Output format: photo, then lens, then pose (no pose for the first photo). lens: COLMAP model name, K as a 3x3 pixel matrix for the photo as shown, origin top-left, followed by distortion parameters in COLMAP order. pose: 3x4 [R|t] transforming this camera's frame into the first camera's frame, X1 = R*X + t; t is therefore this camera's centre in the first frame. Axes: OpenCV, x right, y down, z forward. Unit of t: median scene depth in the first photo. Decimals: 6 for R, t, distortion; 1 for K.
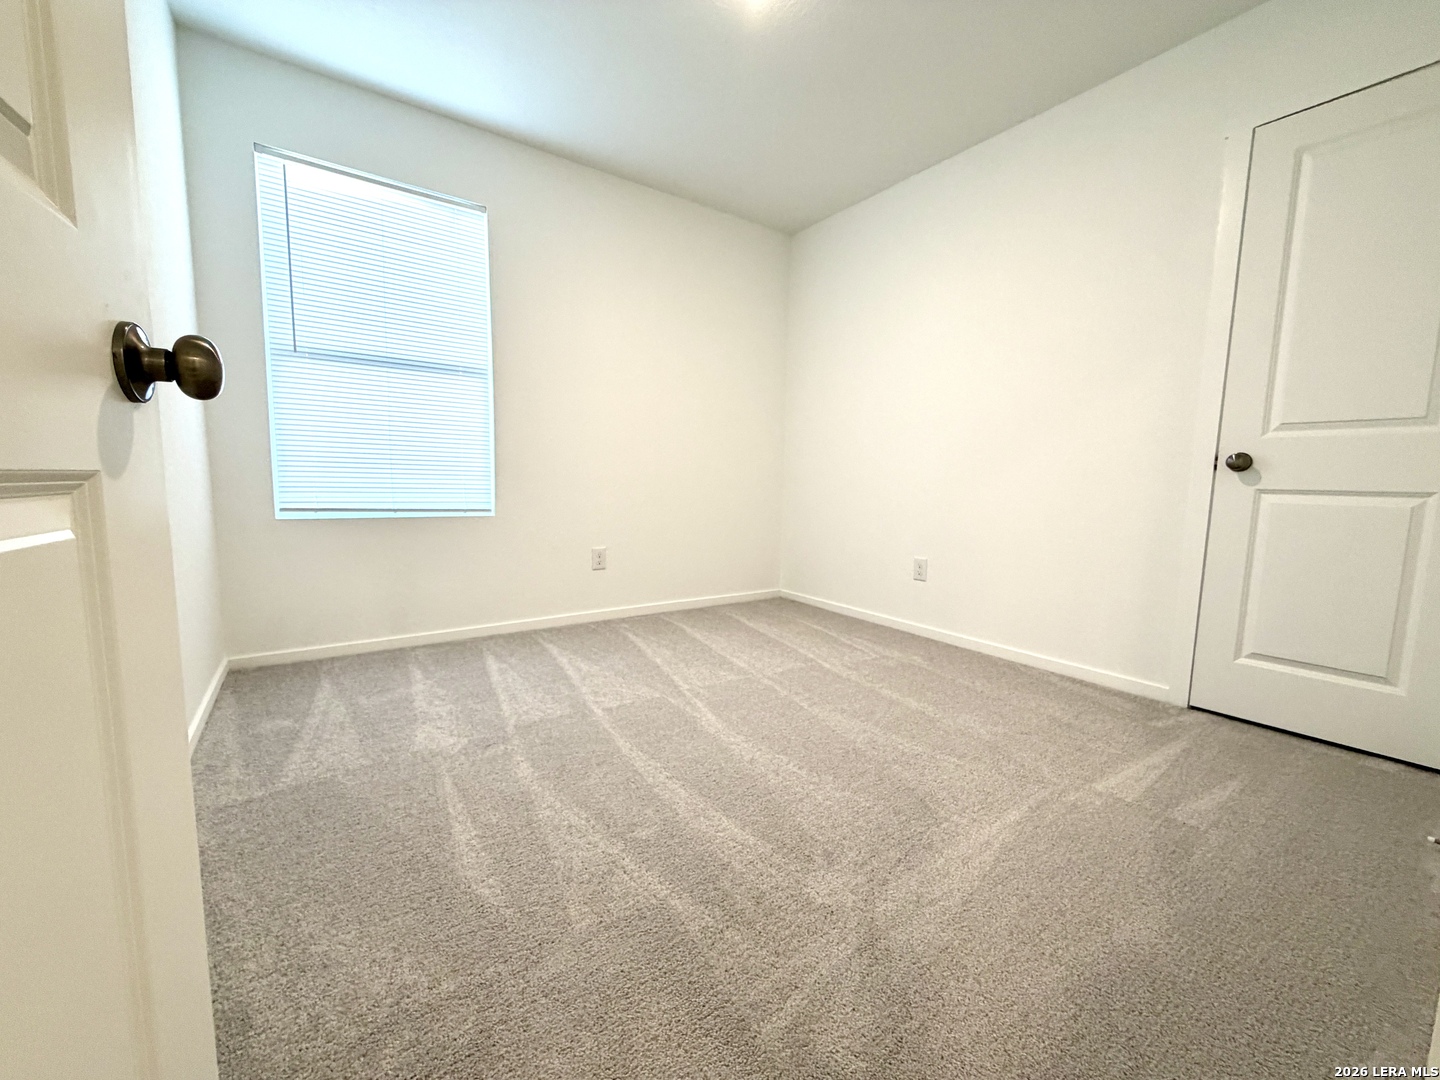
lens RADIAL K [[574.2, 0, 718.9], [0, 574.2, 542.8], [0, 0, 1]] dist [0.000069, -0.000005]
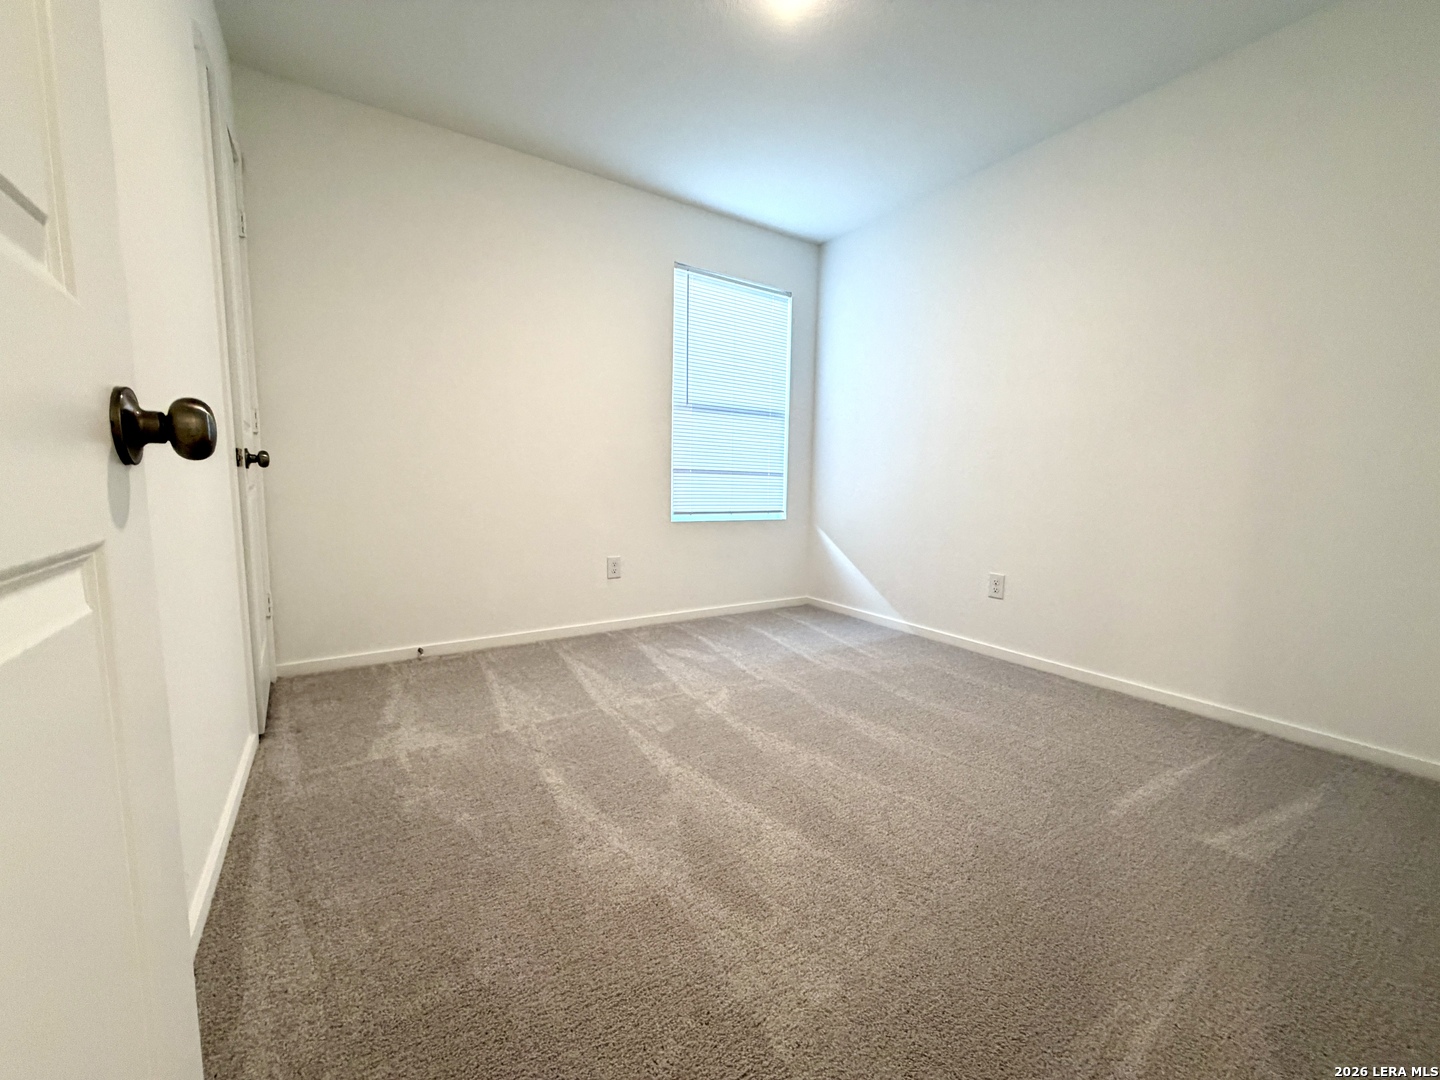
lens RADIAL K [[574.2, 0, 727.0], [0, 574.2, 540.6], [0, 0, 1]] dist [0.000069, -0.000005]
pose [[0.999888, -0.006416, -0.013522, -0.543936], [0.006173, 0.999821, -0.017899, 0.029578], [0.013634, 0.017814, 0.999748, -0.361130]]
